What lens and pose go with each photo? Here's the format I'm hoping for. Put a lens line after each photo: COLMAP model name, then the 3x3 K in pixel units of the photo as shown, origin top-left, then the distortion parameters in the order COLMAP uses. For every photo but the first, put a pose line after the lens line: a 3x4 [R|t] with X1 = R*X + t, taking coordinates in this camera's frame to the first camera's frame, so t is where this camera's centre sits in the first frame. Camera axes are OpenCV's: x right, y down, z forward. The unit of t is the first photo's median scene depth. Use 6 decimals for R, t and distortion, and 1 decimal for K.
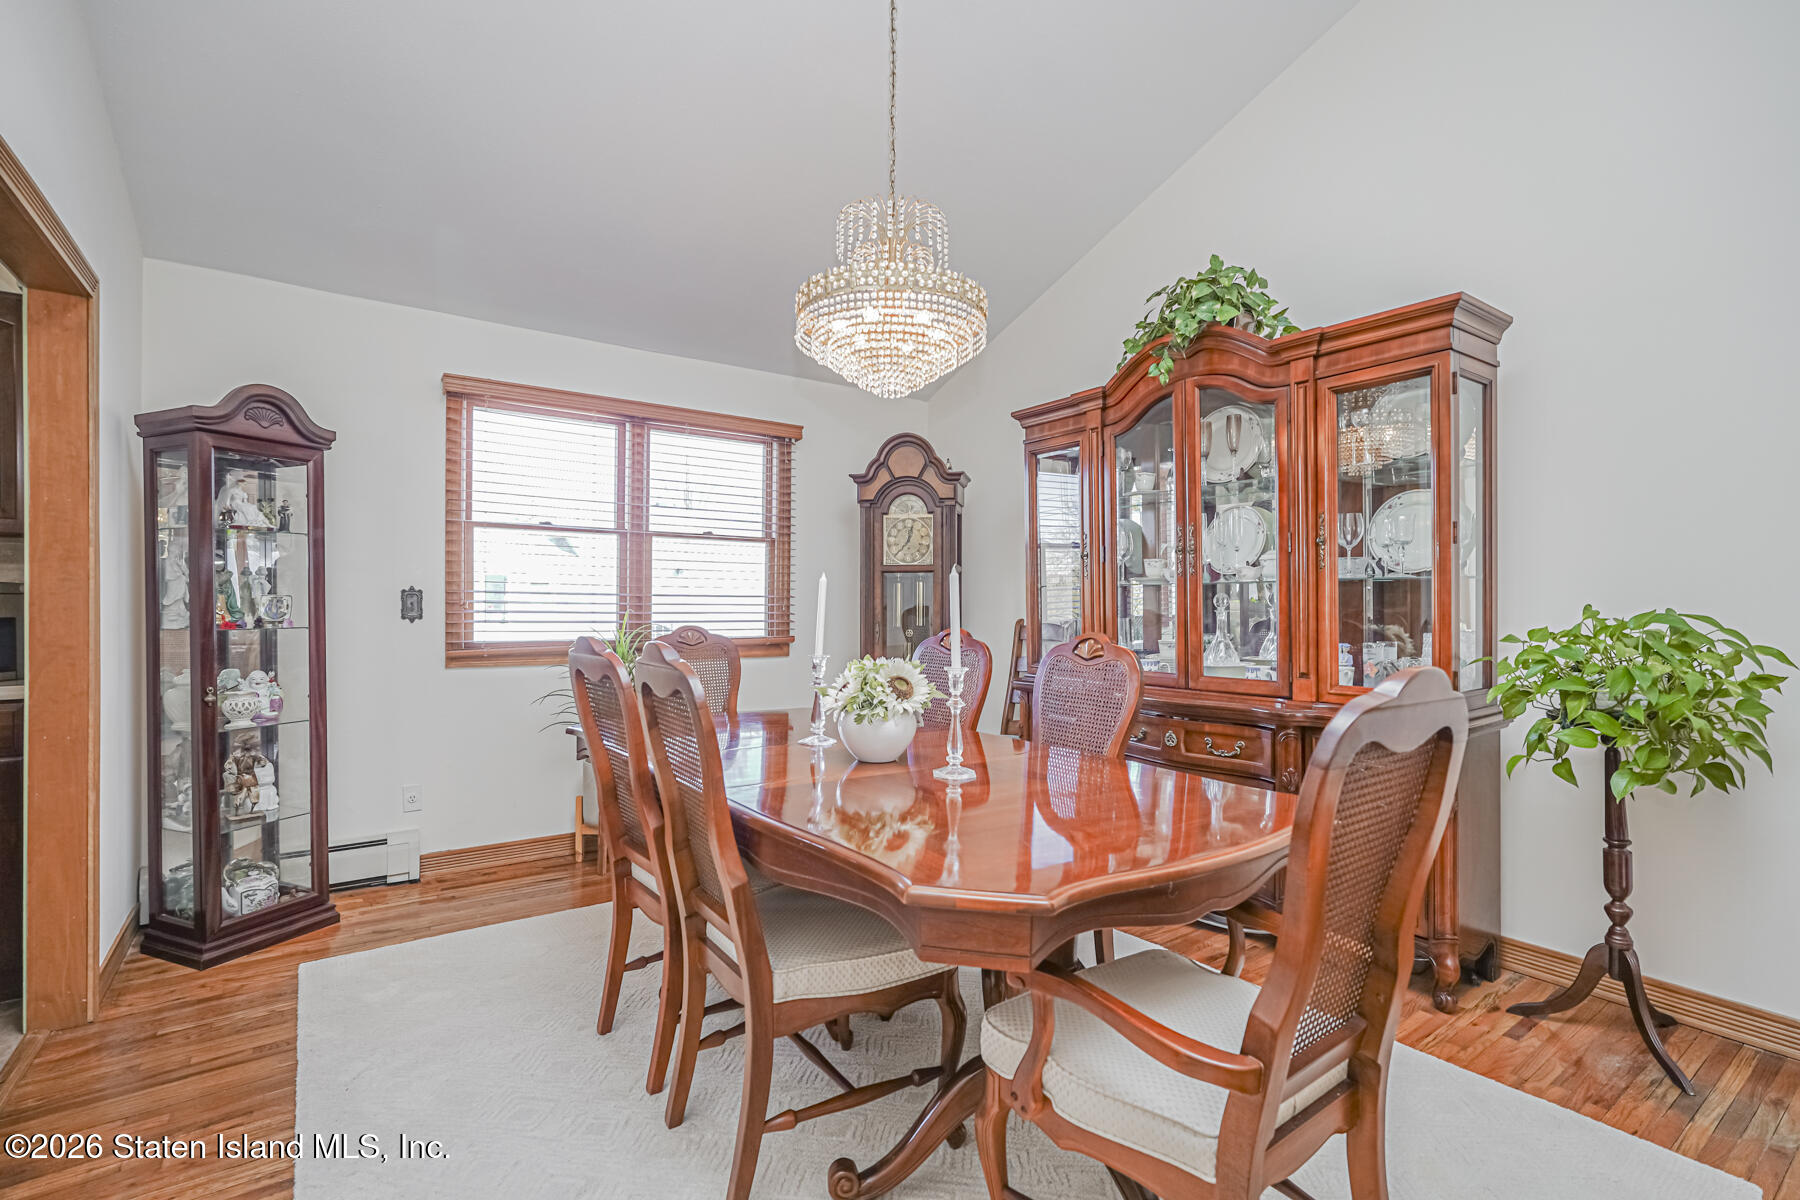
lens RADIAL K [[828.6, 0, 900.0], [0, 828.6, 600.0], [0, 0, 1]] dist [-0.004514, 0.000097]
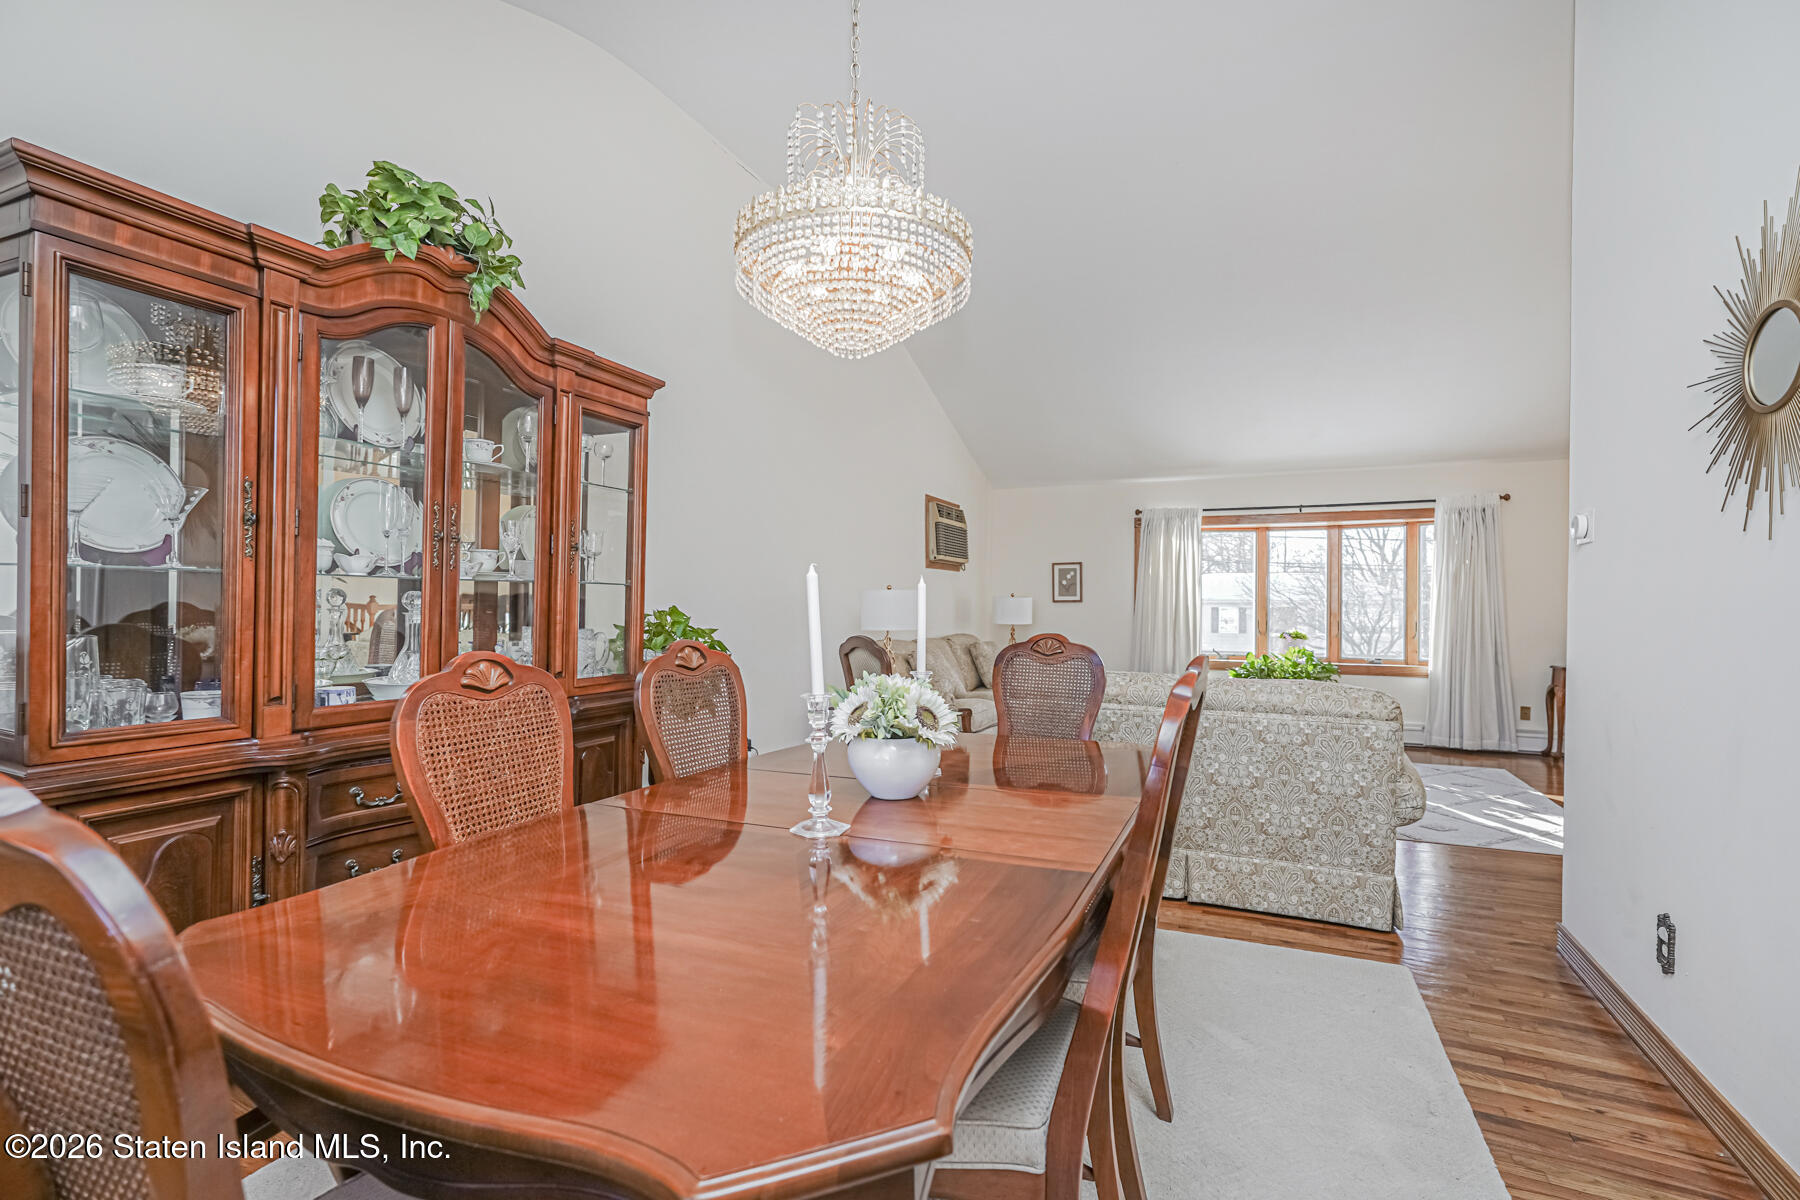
lens RADIAL K [[821.2, 0, 900.9], [0, 821.2, 605.4], [0, 0, 1]] dist [-0.002104, 0.000121]
pose [[-0.490588, -0.009606, 0.871339, -0.681457], [-0.016698, 0.999859, 0.001621, -0.004253], [-0.871232, -0.013754, -0.490680, 1.255012]]
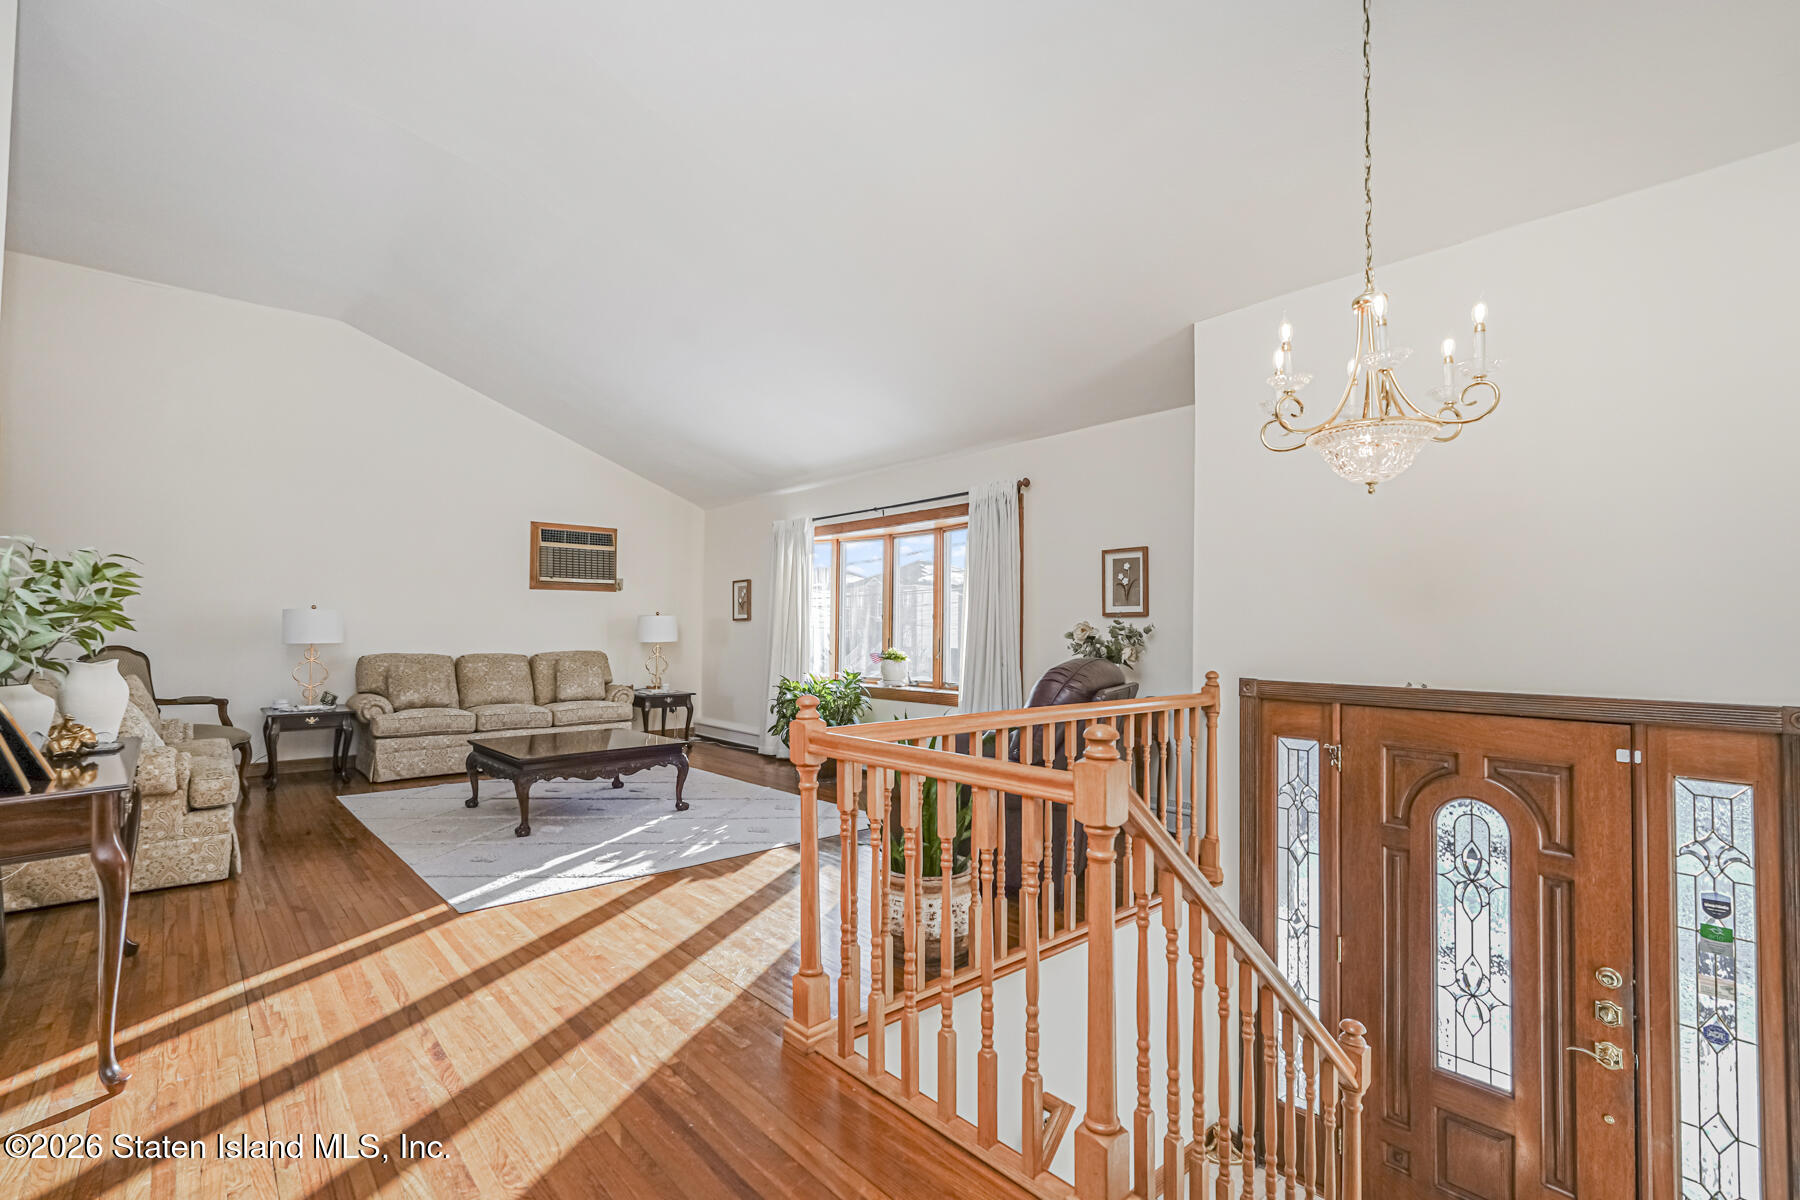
lens RADIAL K [[831.7, 0, 894.1], [0, 831.7, 608.8], [0, 0, 1]] dist [0.000379, 0.000238]
pose [[-0.087822, 0.019655, 0.995942, -1.487897], [-0.009422, 0.999744, -0.020561, -0.006728], [-0.996092, -0.011189, -0.087615, -1.338235]]
